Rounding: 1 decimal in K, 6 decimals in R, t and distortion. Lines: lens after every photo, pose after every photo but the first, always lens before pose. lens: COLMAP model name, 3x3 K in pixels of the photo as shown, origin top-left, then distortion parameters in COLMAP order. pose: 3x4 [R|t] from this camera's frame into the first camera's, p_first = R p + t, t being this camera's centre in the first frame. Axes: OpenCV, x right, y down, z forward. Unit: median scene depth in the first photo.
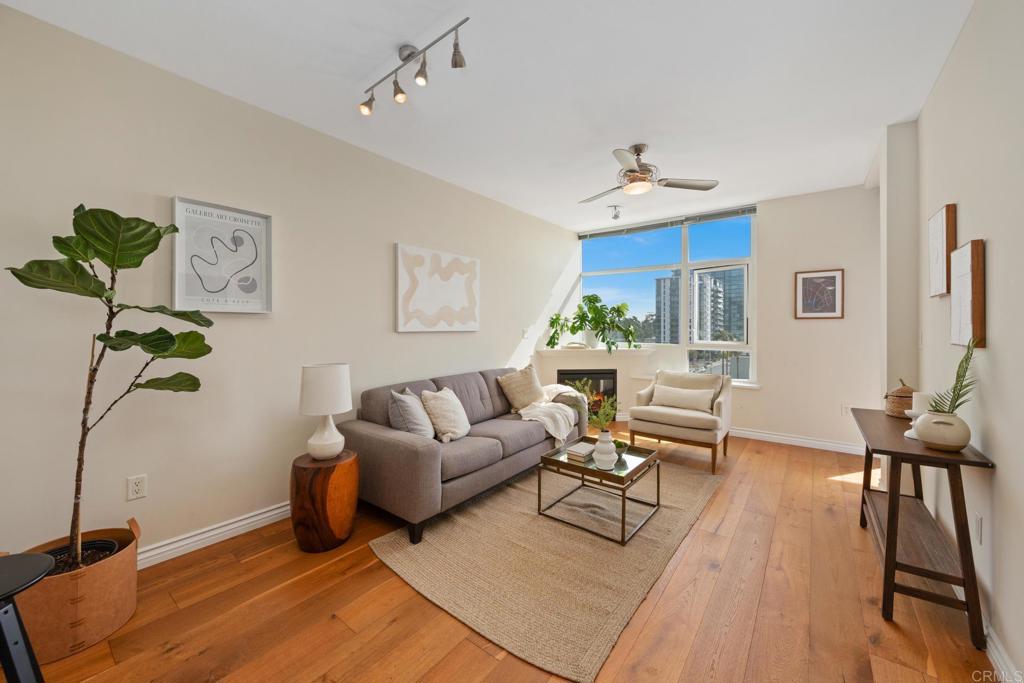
lens RADIAL K [[374.2, 0, 517.8], [0, 374.2, 331.2], [0, 0, 1]] dist [-0.001001, -0.001220]
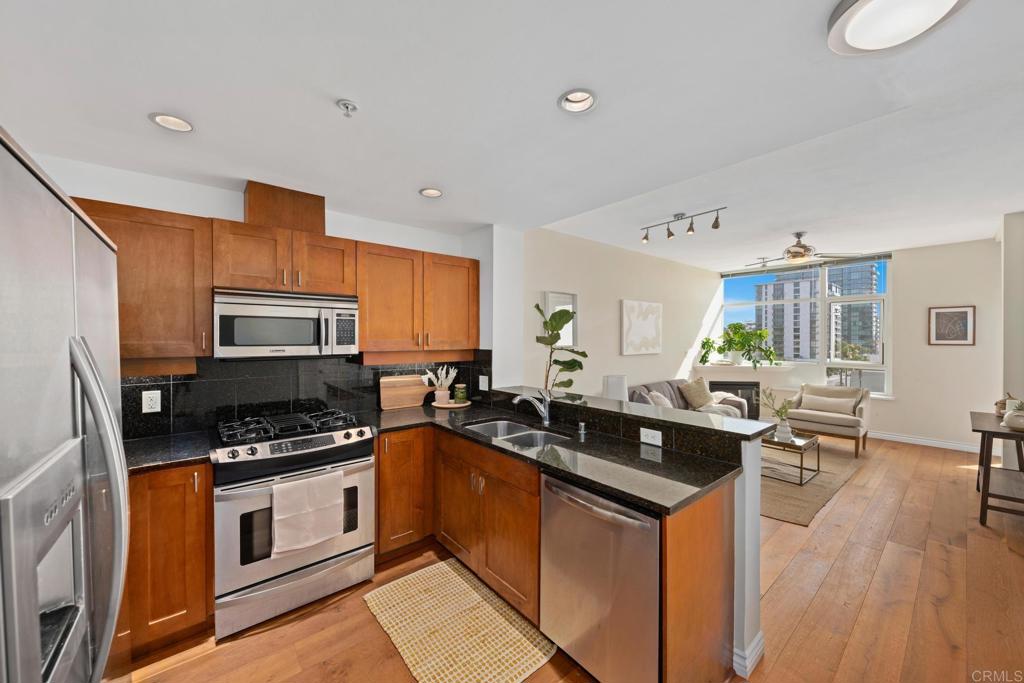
lens RADIAL K [[374.2, 0, 513.3], [0, 374.2, 341.1], [0, 0, 1]] dist [-0.001001, -0.001220]
pose [[0.976703, -0.000817, -0.214593, -0.418876], [0.000783, 1.000000, -0.000242, -0.056462], [0.214593, 0.000069, 0.976704, -0.622469]]
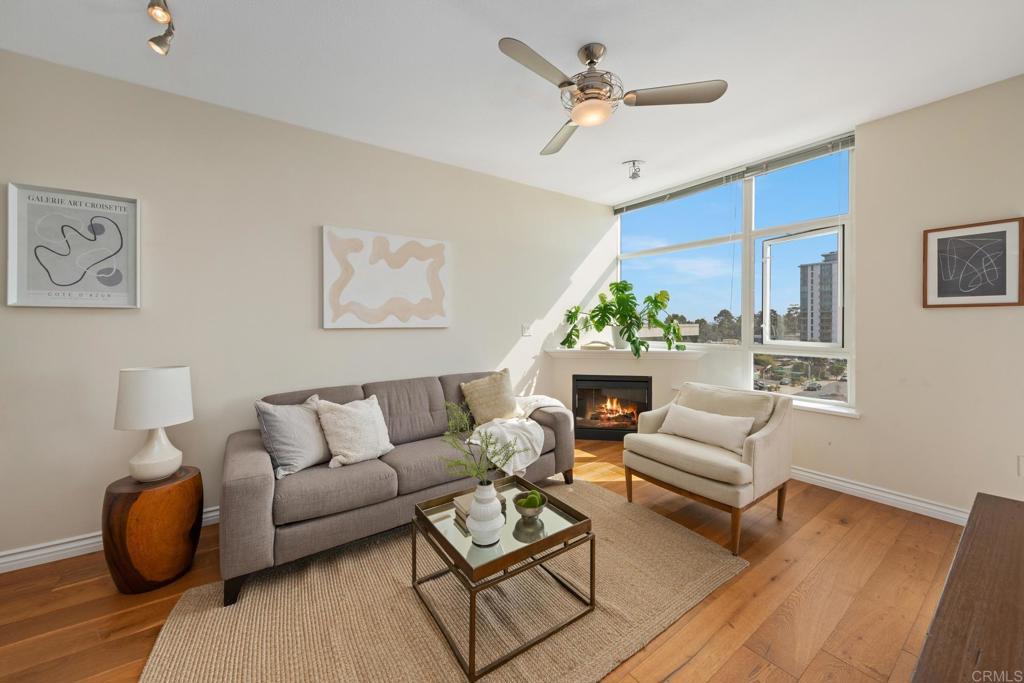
lens RADIAL K [[374.2, 0, 528.9], [0, 374.2, 327.8], [0, 0, 1]] dist [-0.001001, -0.001220]
pose [[0.960850, 0.000756, -0.277069, 0.356461], [-0.000002, 0.999996, 0.002723, -0.002323], [0.277070, -0.002616, 0.960846, 0.292499]]
